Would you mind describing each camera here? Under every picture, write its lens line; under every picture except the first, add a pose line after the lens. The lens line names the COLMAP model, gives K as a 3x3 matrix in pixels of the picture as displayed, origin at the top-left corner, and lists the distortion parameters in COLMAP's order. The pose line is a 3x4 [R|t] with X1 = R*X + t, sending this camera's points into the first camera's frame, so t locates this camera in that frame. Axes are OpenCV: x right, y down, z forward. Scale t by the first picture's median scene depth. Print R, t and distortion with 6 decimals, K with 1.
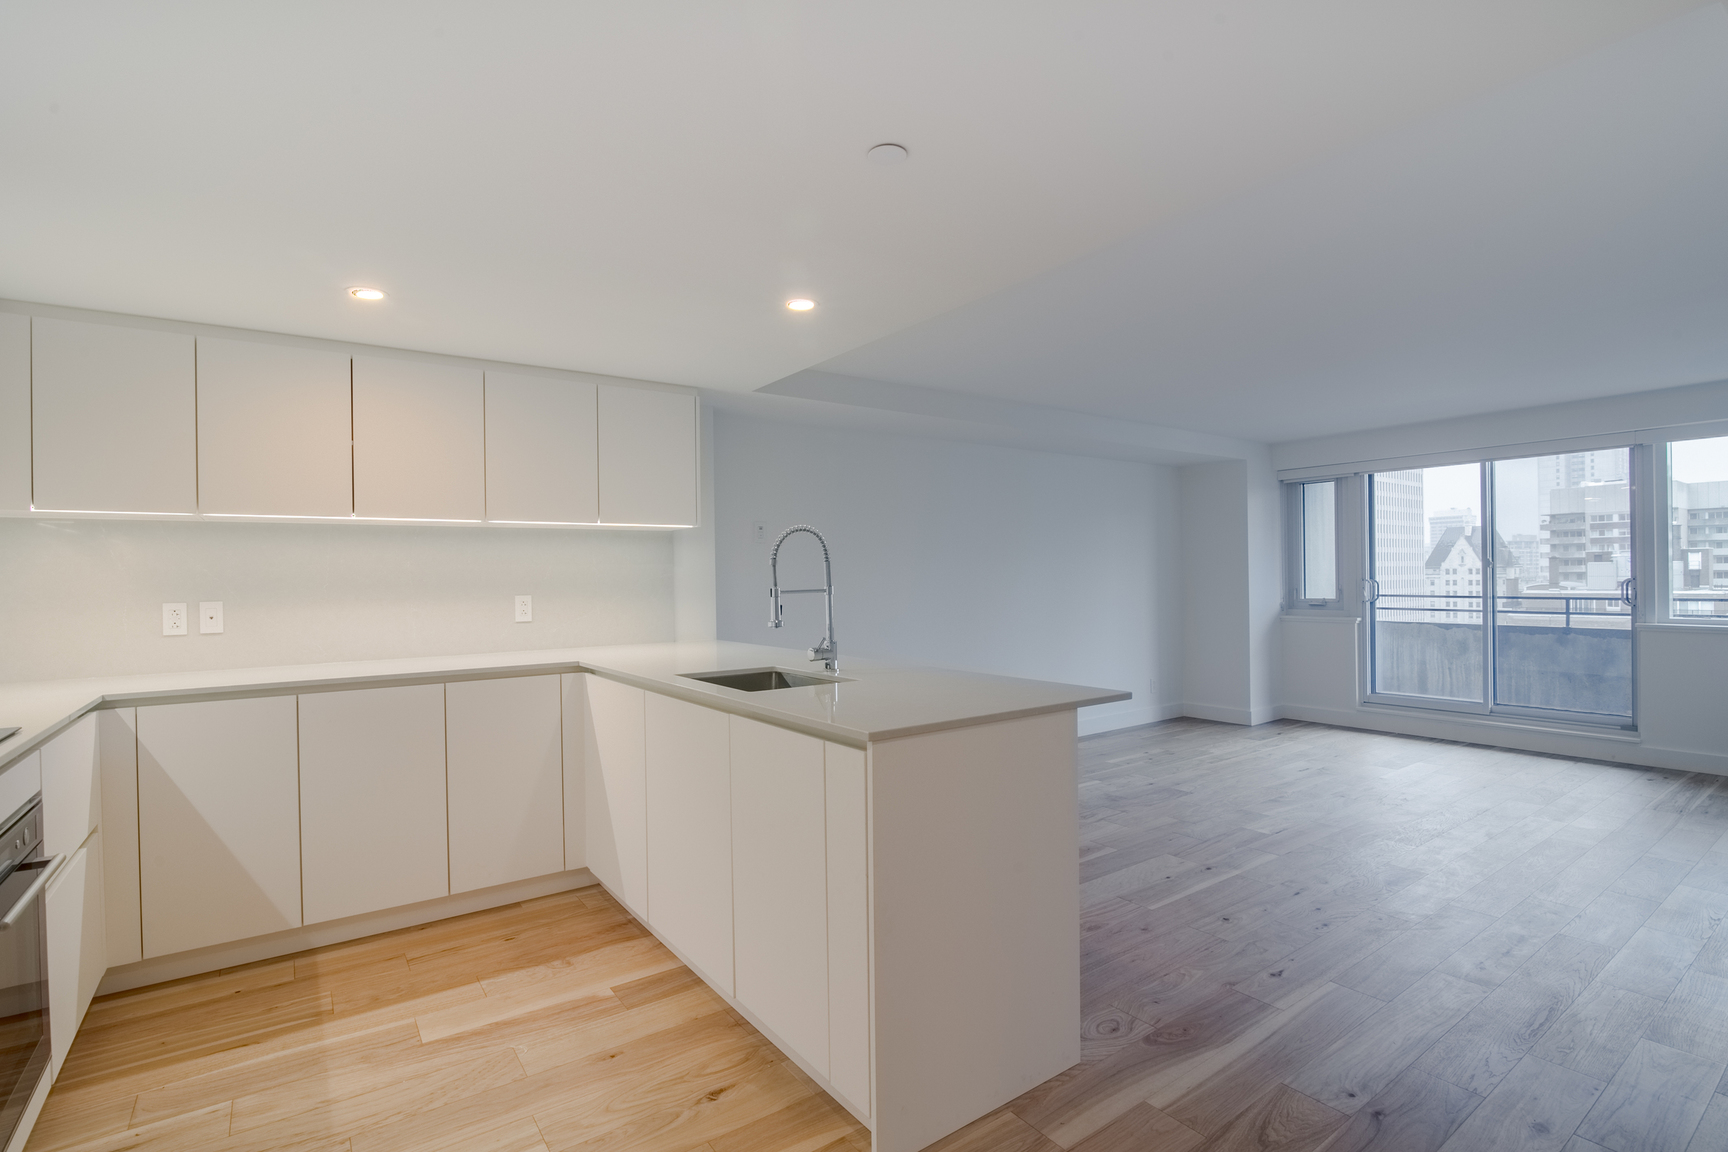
lens RADIAL K [[823.2, 0, 864.0], [0, 823.2, 576.0], [0, 0, 1]] dist [-0.013688, -0.000969]
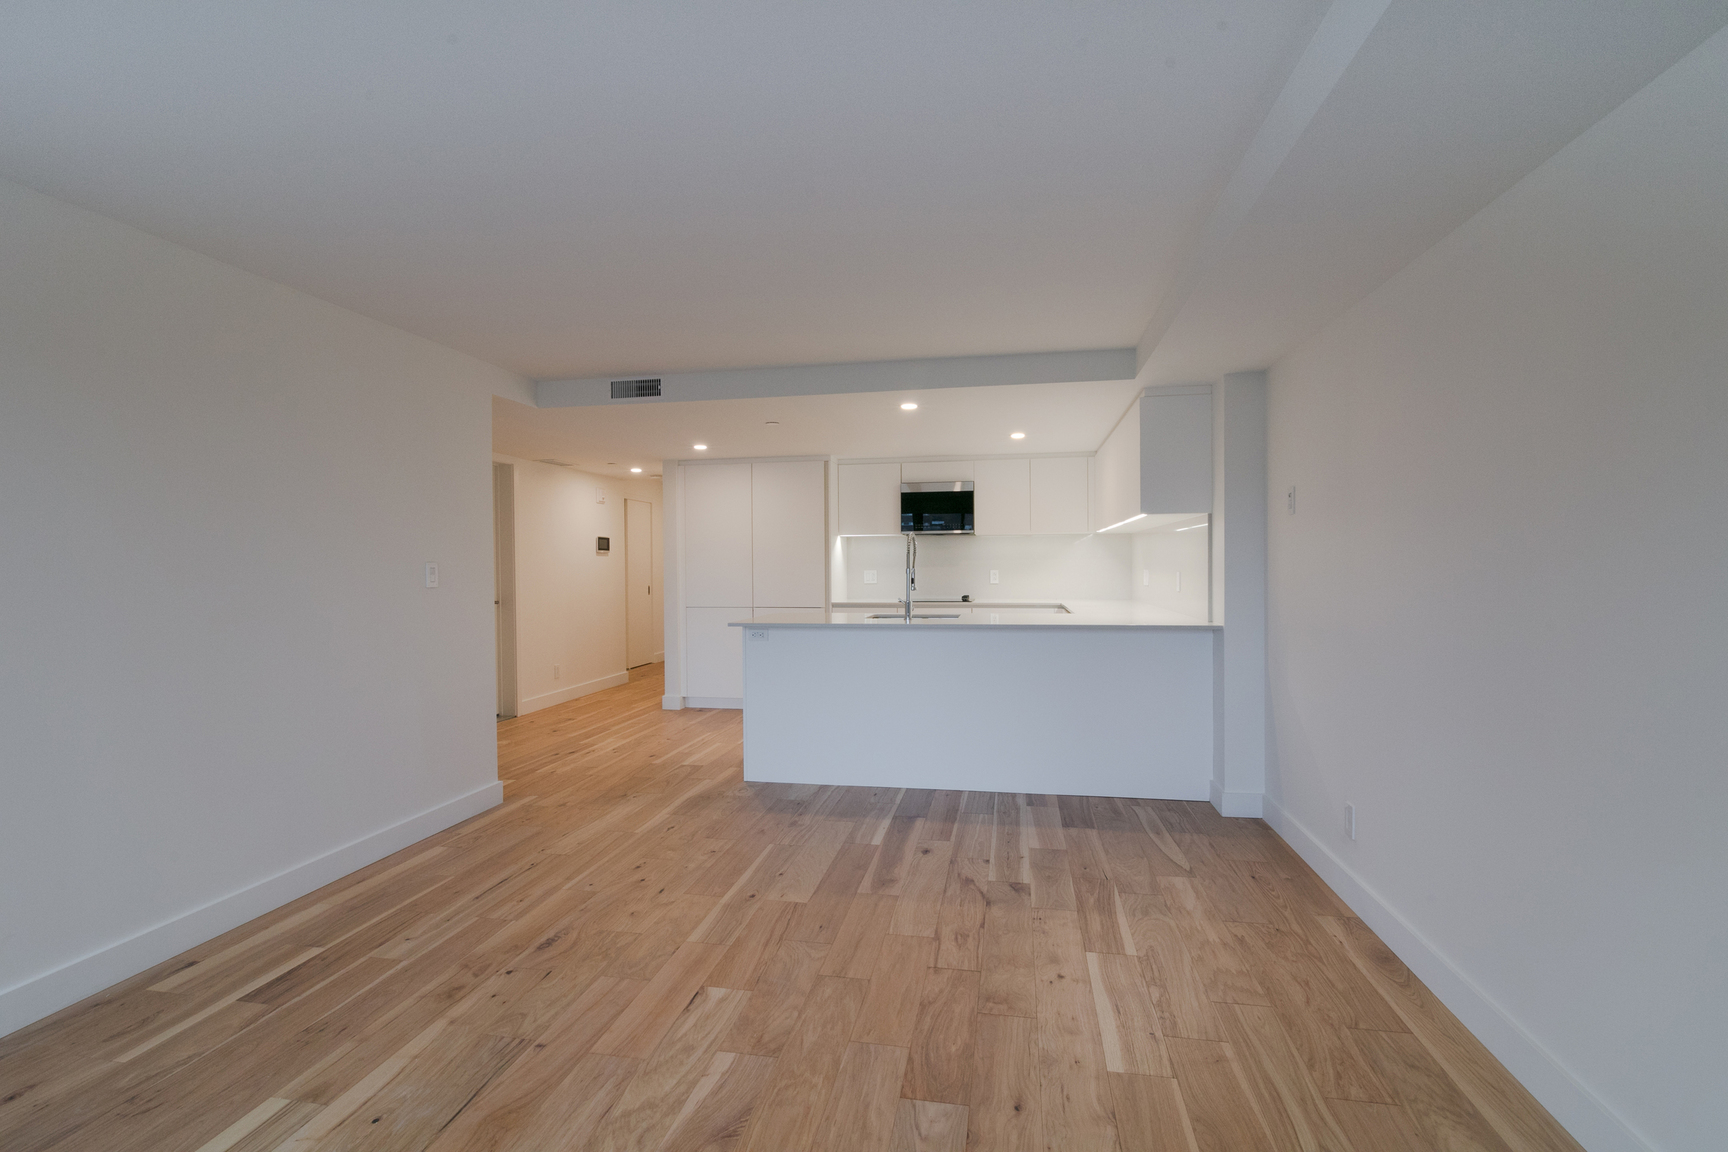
lens RADIAL K [[818.2, 0, 864.0], [0, 818.2, 576.0], [0, 0, 1]] dist [-0.002745, -0.000464]
pose [[-0.733025, 0.029858, -0.679546, 0.564372], [0.017833, 0.999536, 0.024682, -0.007414], [0.679968, 0.005974, -0.733217, 1.056372]]
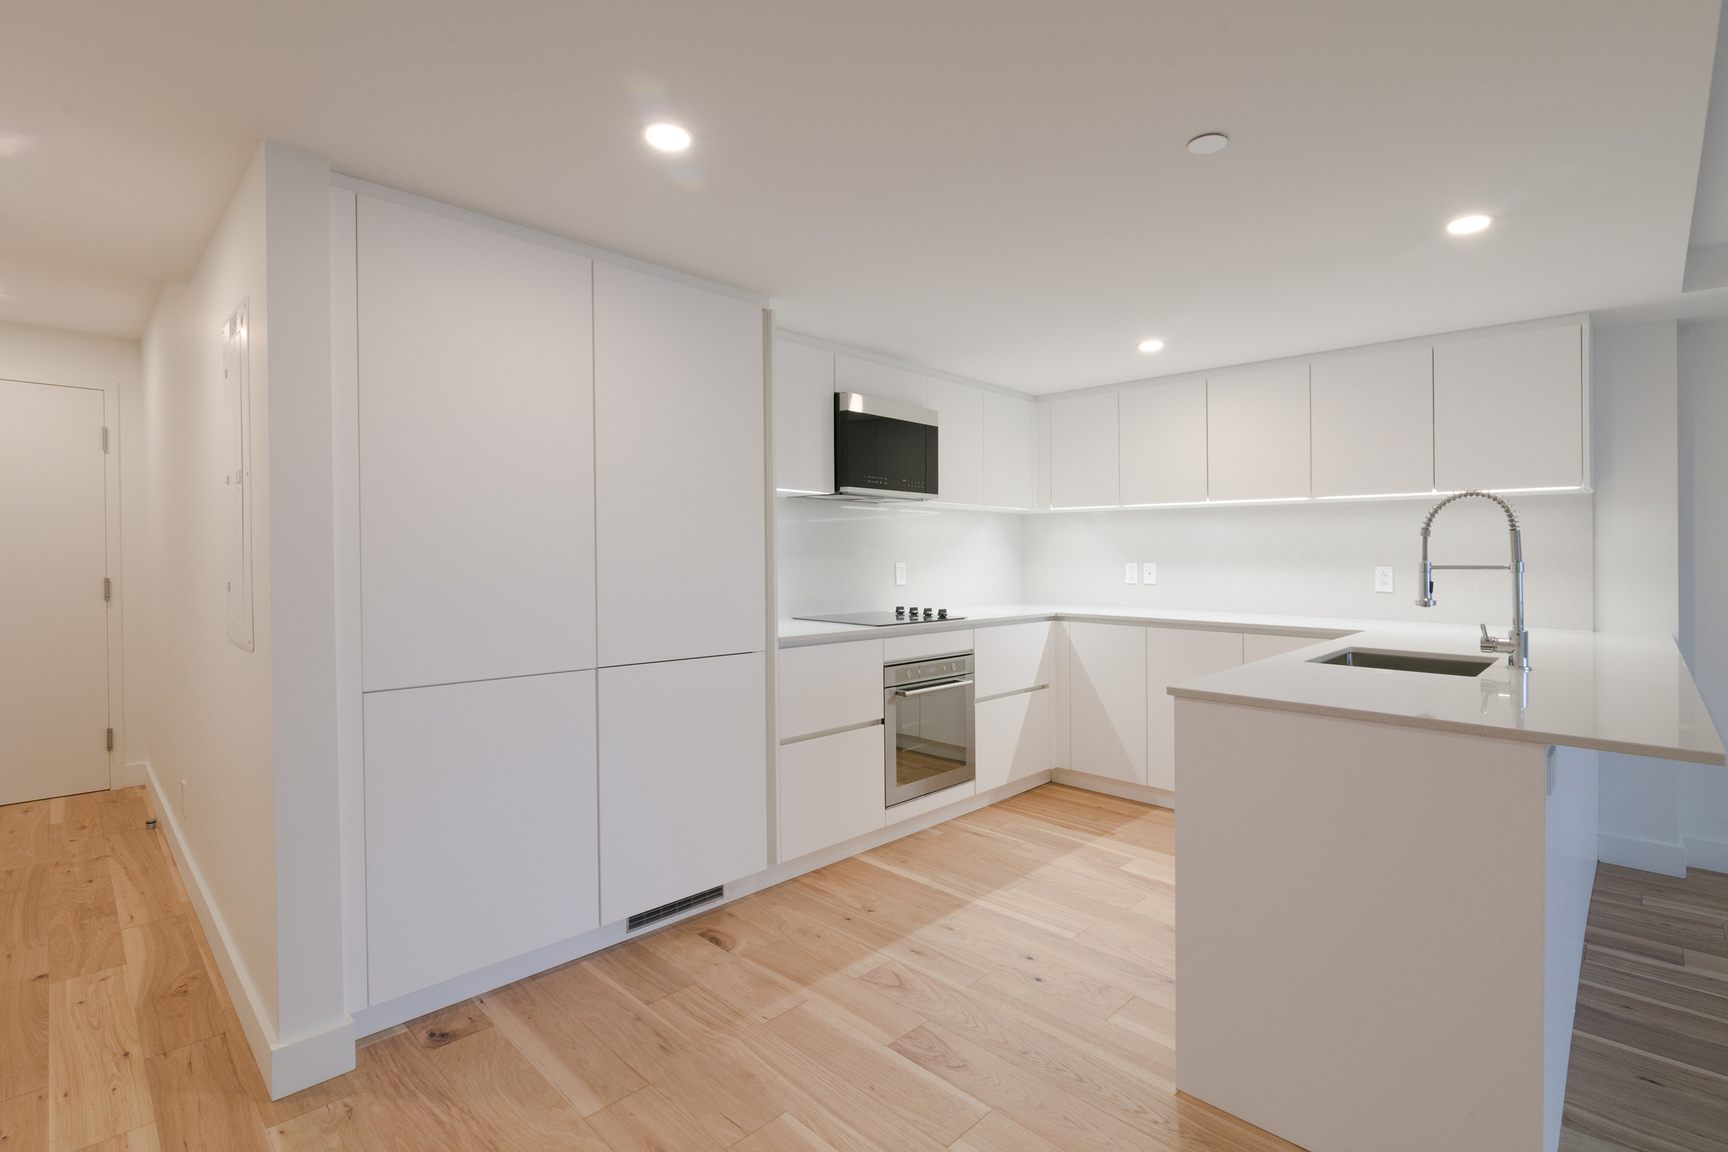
lens RADIAL K [[795.7, 0, 864.9], [0, 795.7, 561.1], [0, 0, 1]] dist [-0.007248, -0.000755]
pose [[0.172699, 0.023265, -0.984700, 0.294269], [-0.007959, 0.999721, 0.022224, 0.000081], [0.984942, 0.003999, 0.172836, 0.121749]]
